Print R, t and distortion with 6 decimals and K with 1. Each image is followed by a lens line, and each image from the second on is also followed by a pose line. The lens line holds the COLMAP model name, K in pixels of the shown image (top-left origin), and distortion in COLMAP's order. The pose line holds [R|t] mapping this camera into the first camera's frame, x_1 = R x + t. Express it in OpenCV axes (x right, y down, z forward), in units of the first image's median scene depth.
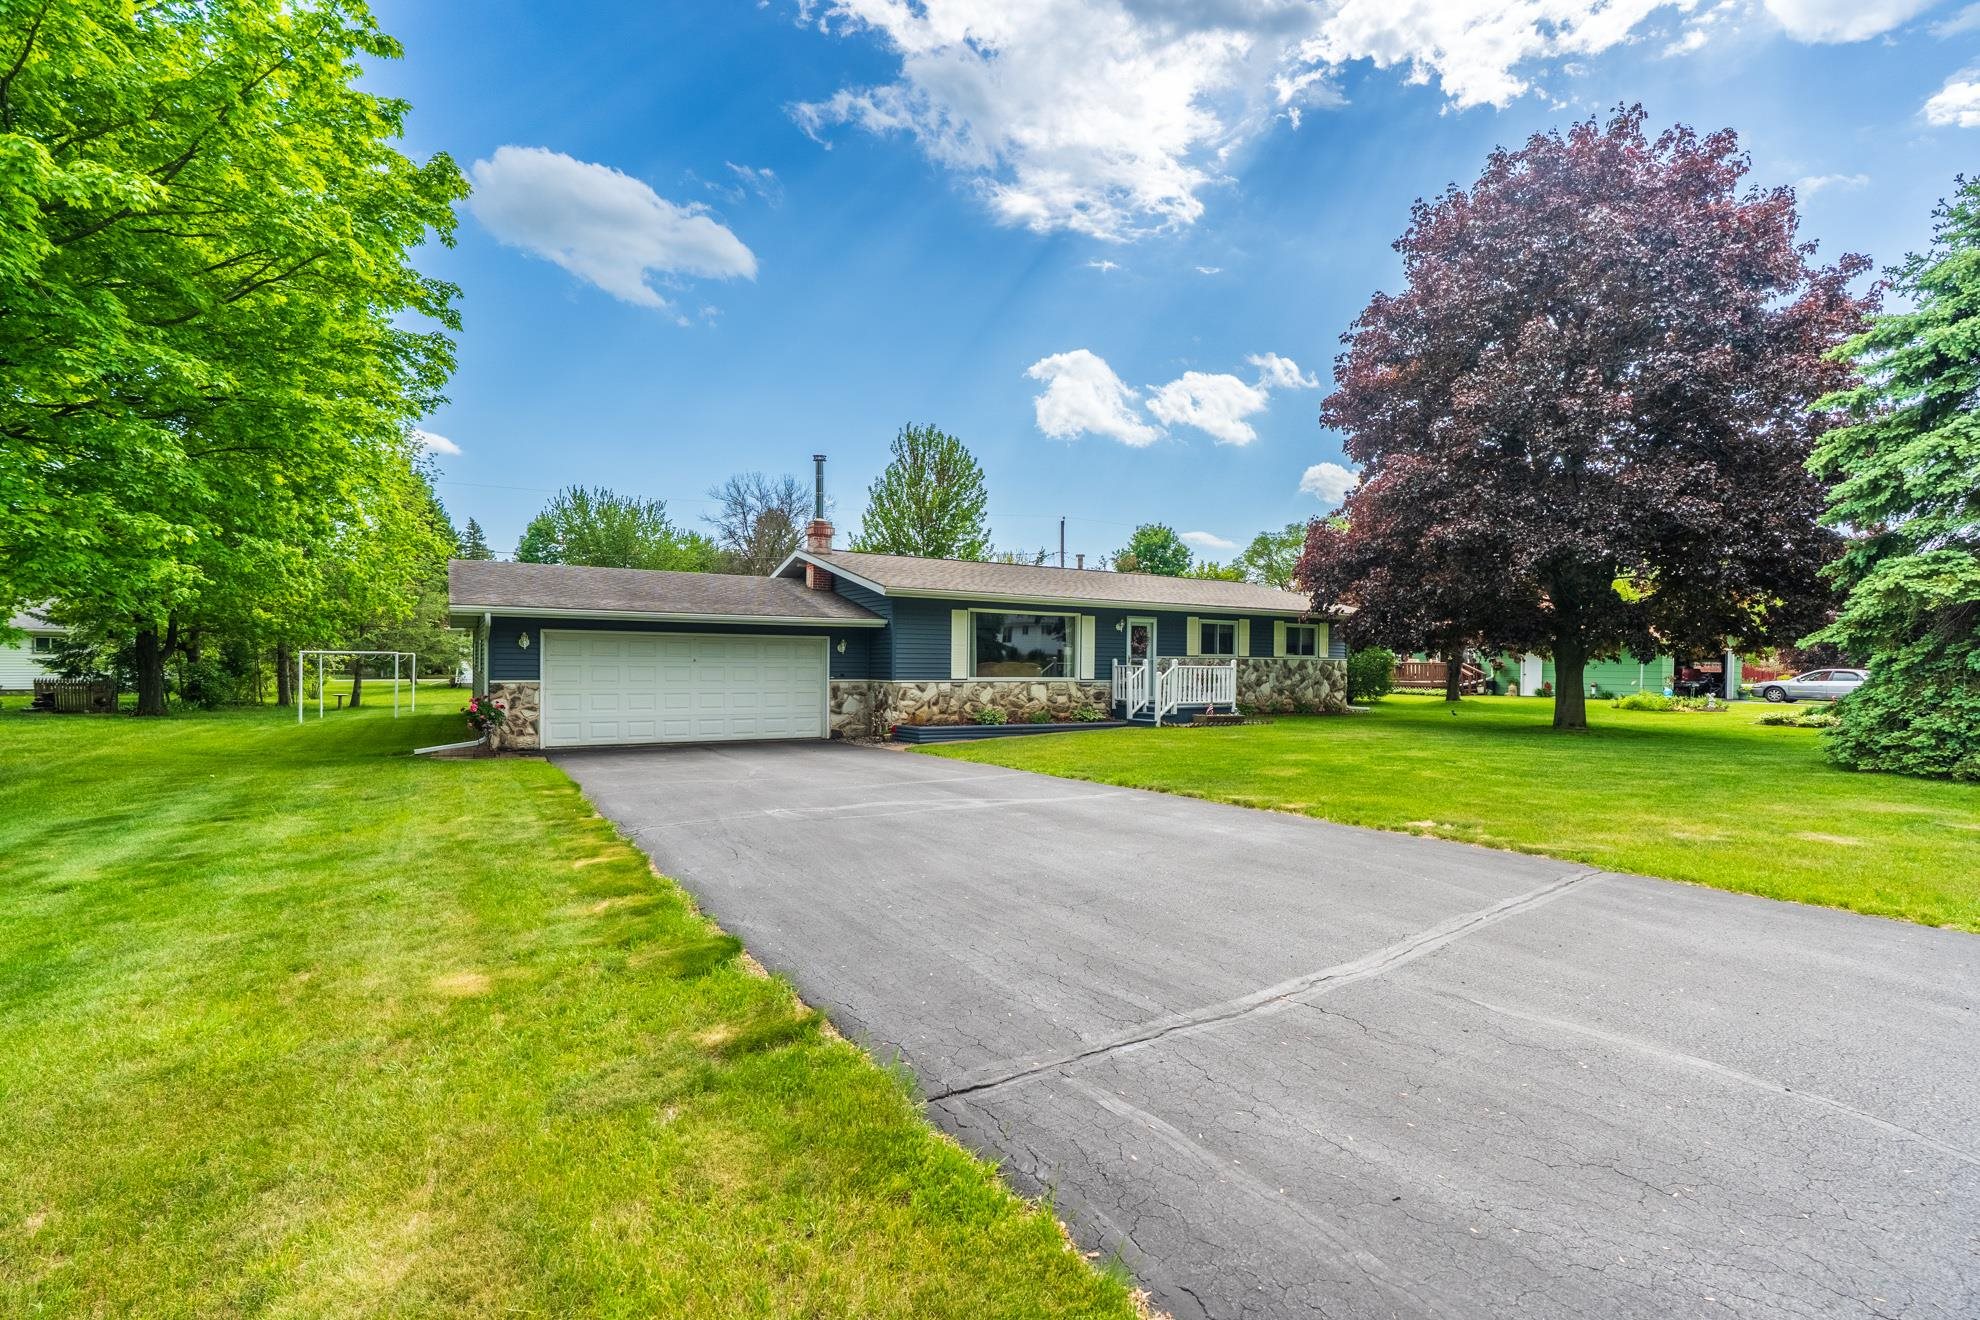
lens RADIAL K [[911.5, 0, 996.1], [0, 911.5, 633.2], [0, 0, 1]] dist [-0.002297, 0.000096]
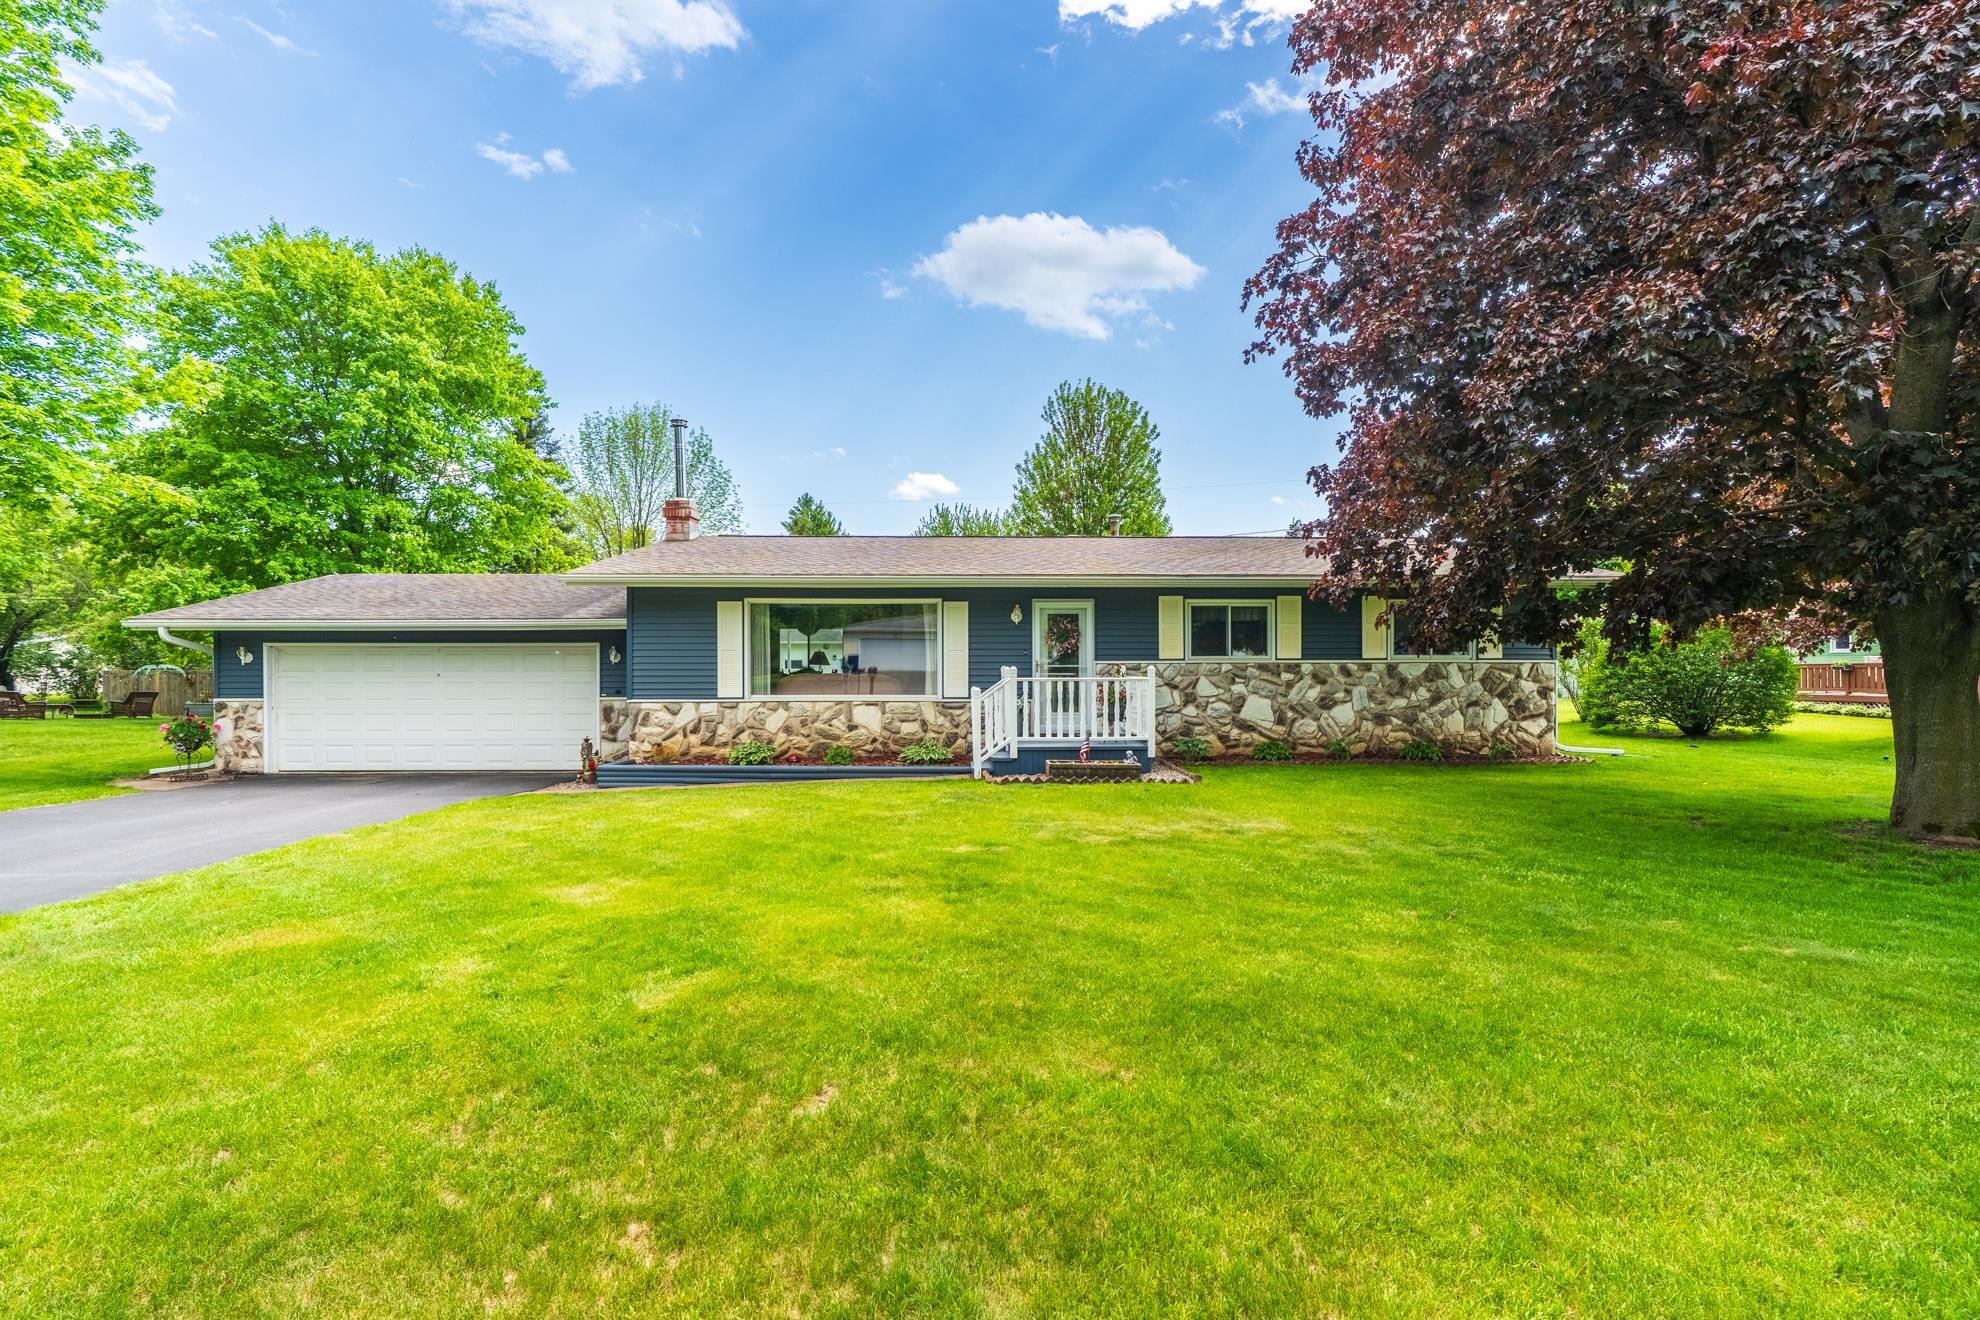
lens RADIAL K [[871.3, 0, 990.0], [0, 871.3, 660.0], [0, 0, 1]] dist [-0.001526, 0.000211]
pose [[0.860266, -0.014602, -0.509637, 0.460566], [0.026403, 0.999524, 0.015930, 0.014400], [0.509162, -0.027160, 0.860242, 0.490624]]
